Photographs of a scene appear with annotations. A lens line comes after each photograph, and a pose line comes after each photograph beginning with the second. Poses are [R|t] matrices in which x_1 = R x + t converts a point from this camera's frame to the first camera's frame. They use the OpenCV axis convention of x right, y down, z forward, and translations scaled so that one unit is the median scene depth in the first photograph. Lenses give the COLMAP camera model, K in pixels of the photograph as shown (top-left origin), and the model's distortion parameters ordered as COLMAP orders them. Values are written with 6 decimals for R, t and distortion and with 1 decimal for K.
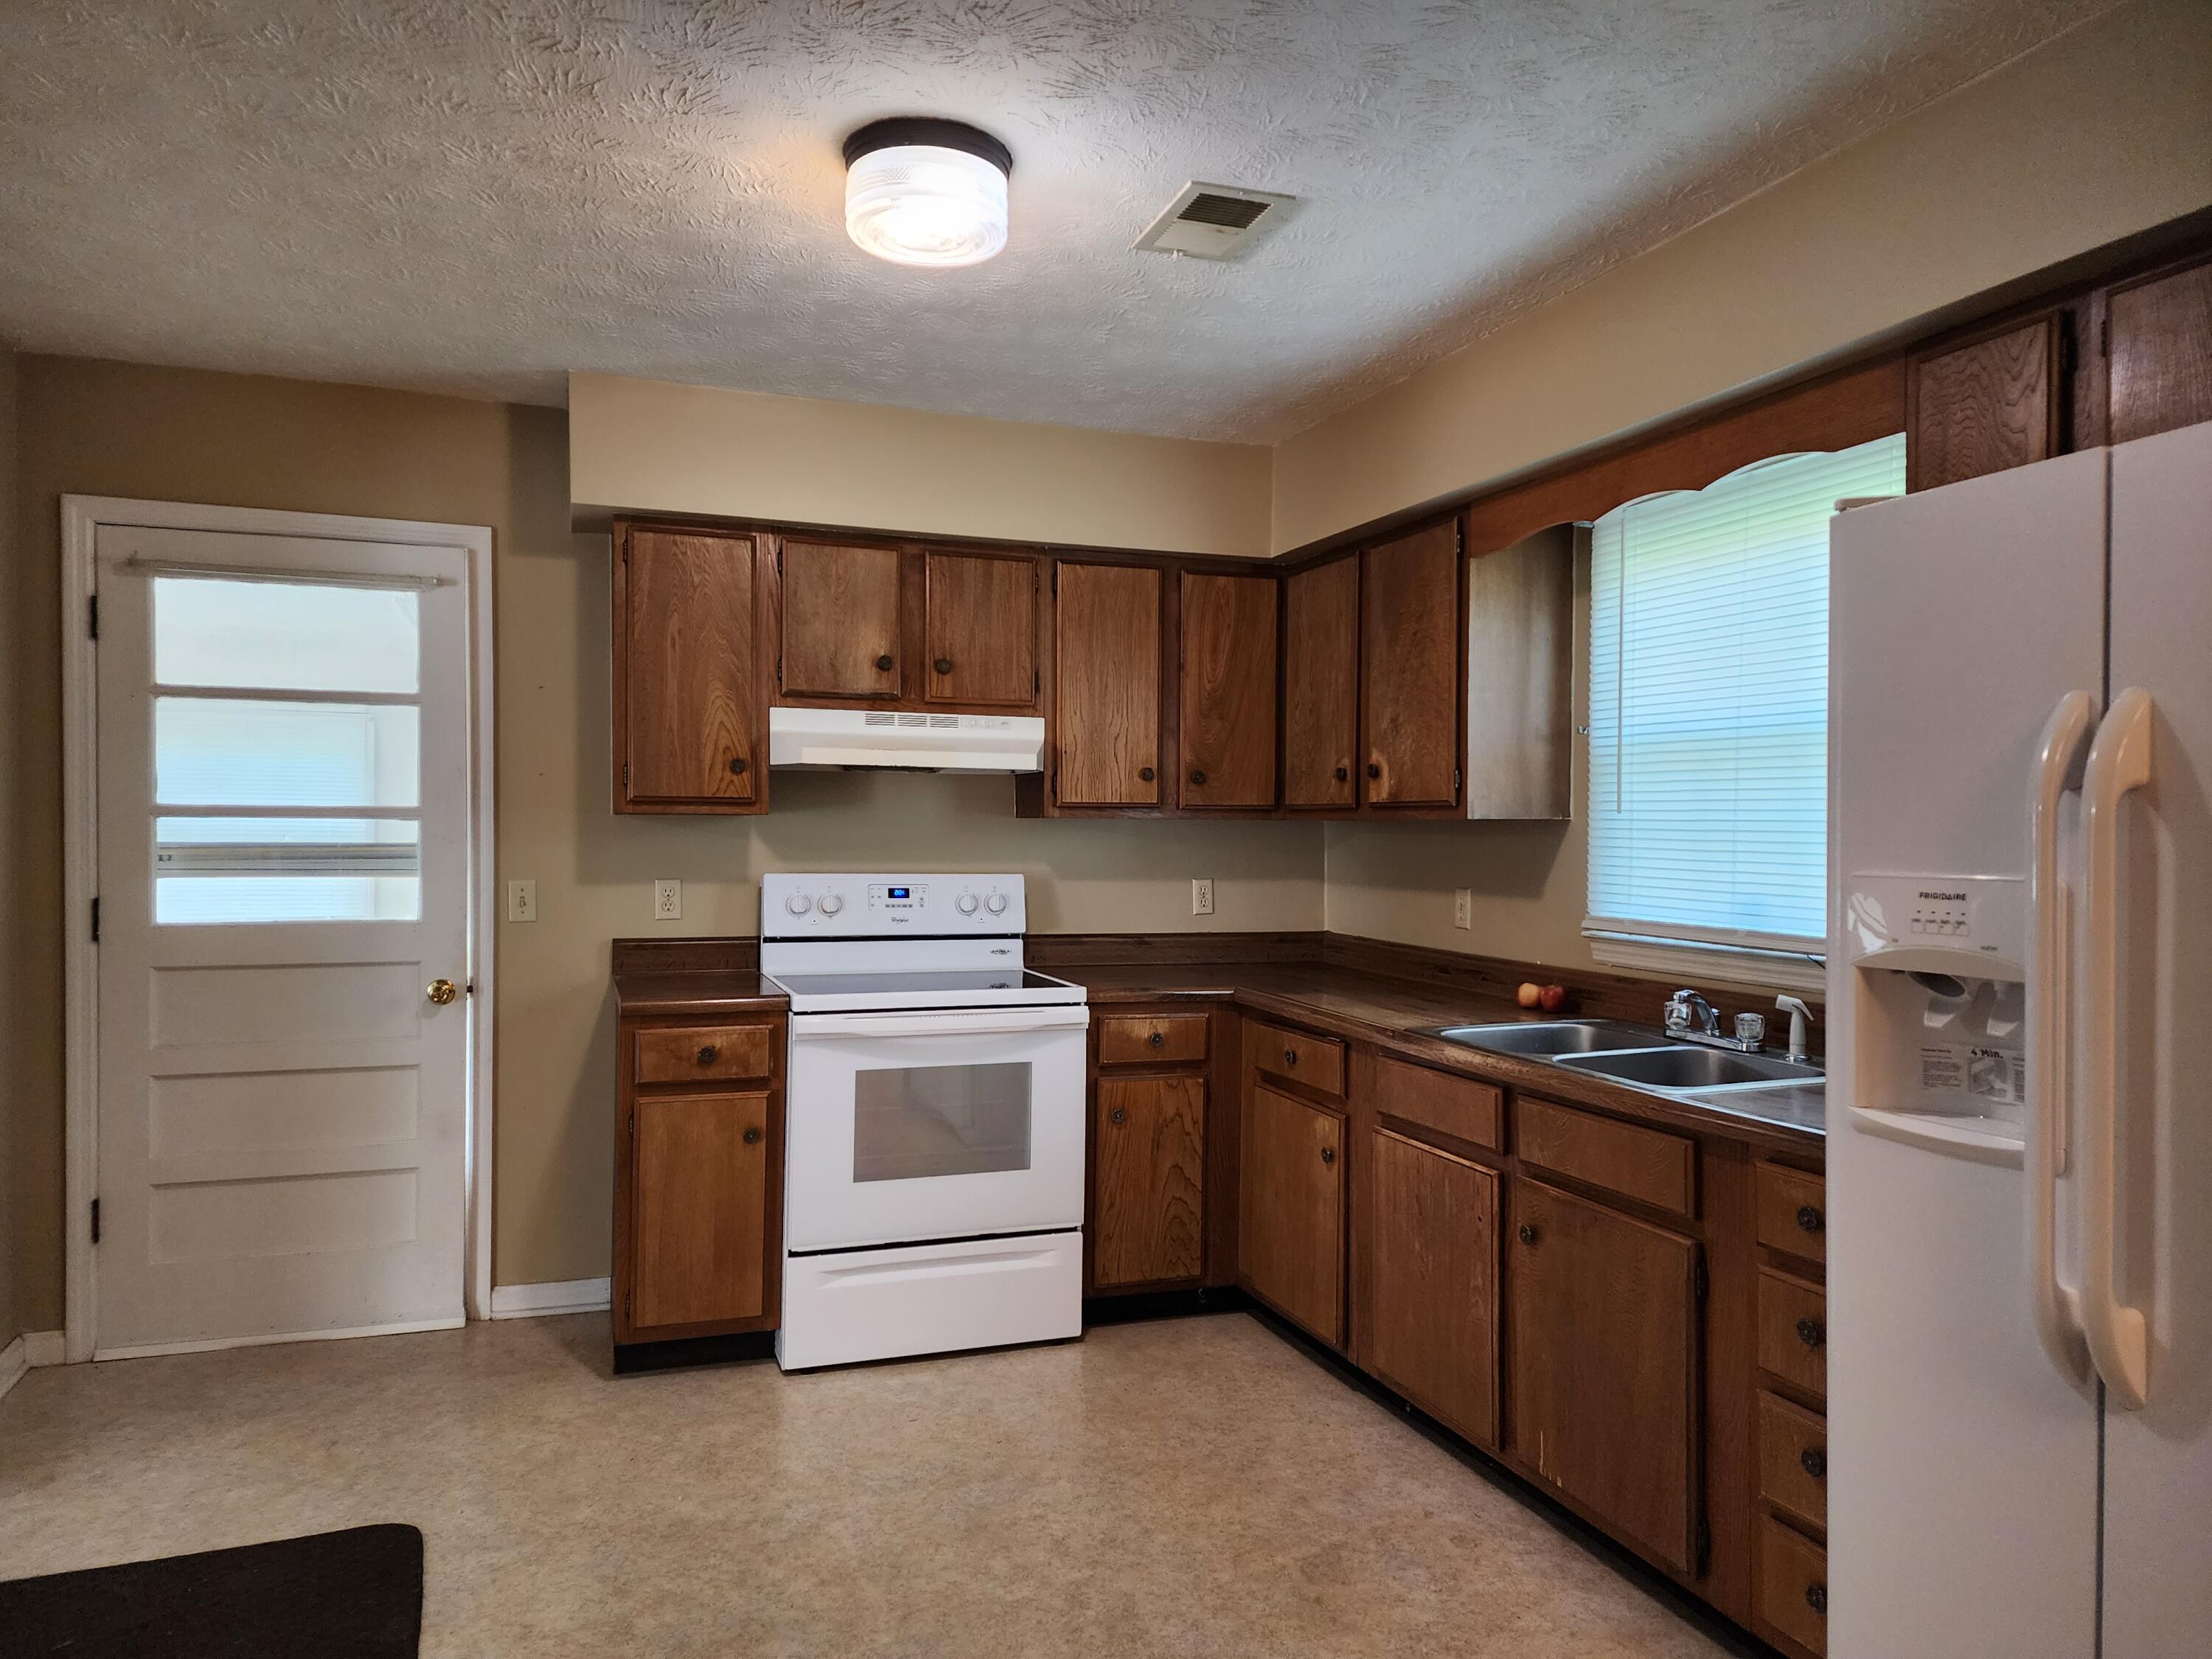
lens RADIAL K [[1451.5, 0, 1108.2], [0, 1451.5, 845.4], [0, 0, 1]] dist [0.069425, -0.056300]
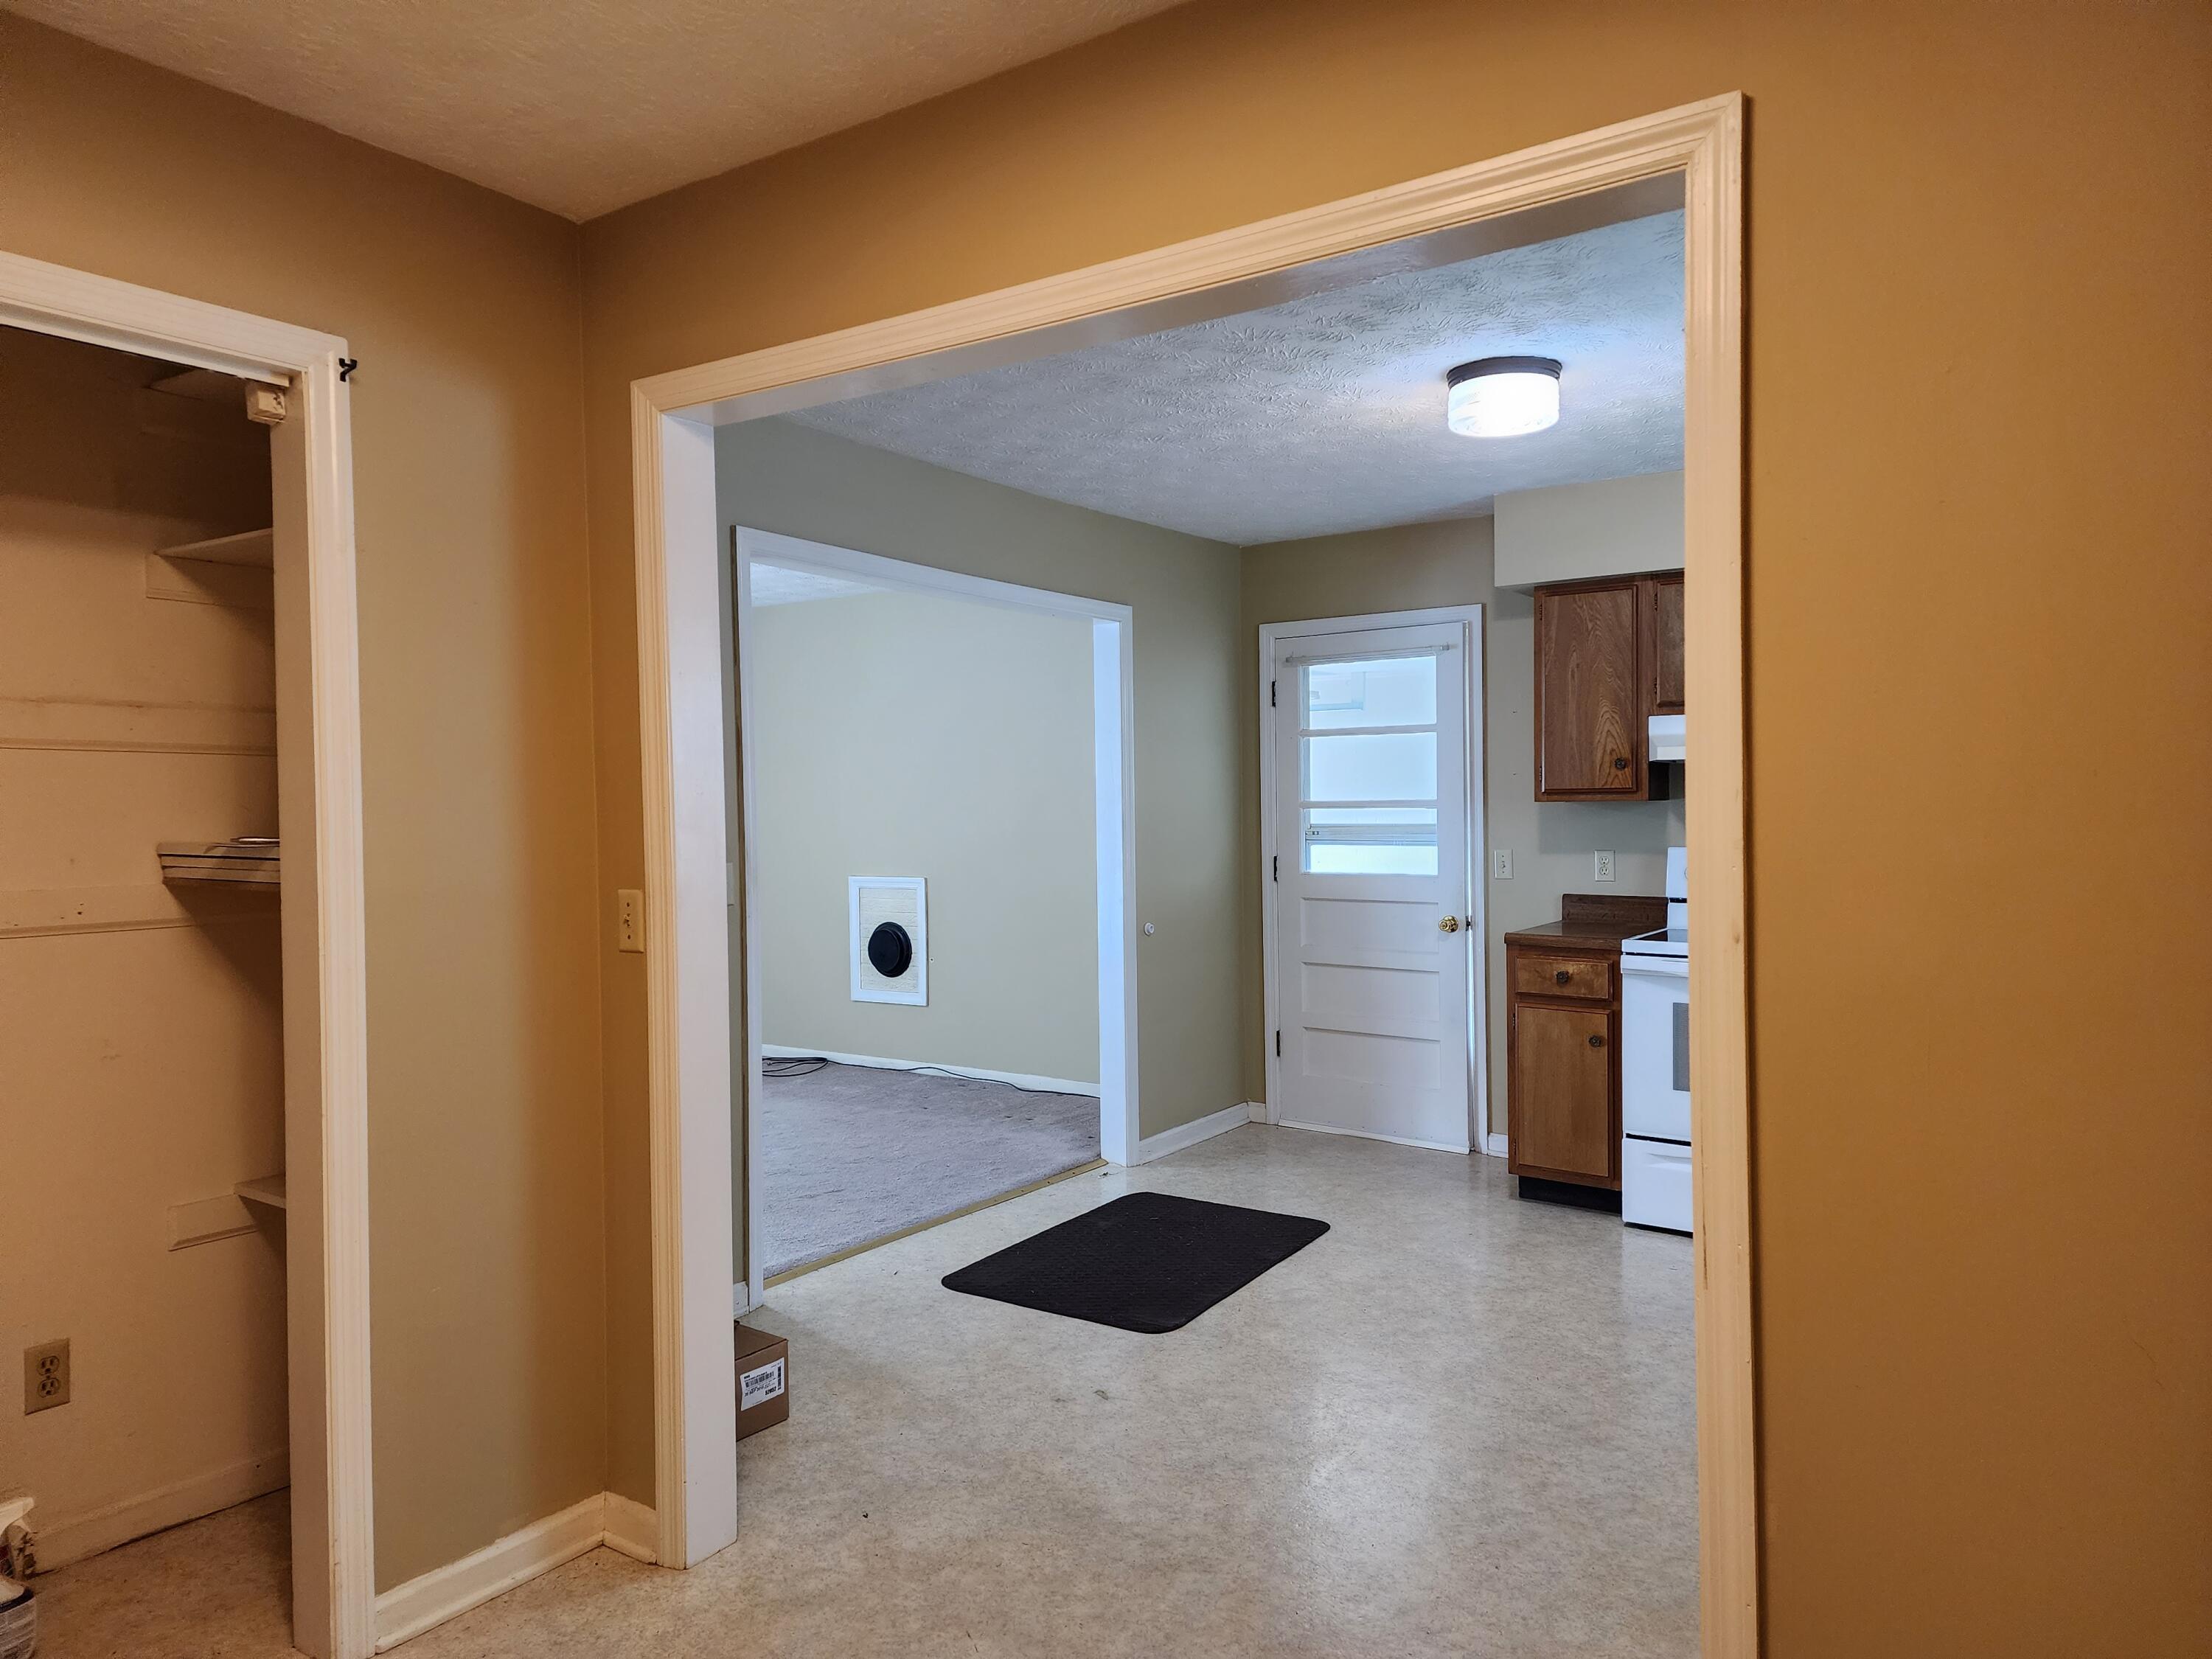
lens RADIAL K [[1477.0, 0, 1106.0], [0, 1477.0, 829.5], [0, 0, 1]] dist [0.000986, 0.000056]
pose [[0.573023, -0.000485, -0.819539, 0.600469], [0.004406, 0.999987, 0.002489, -0.000933], [0.819527, -0.005037, 0.573018, -0.141954]]
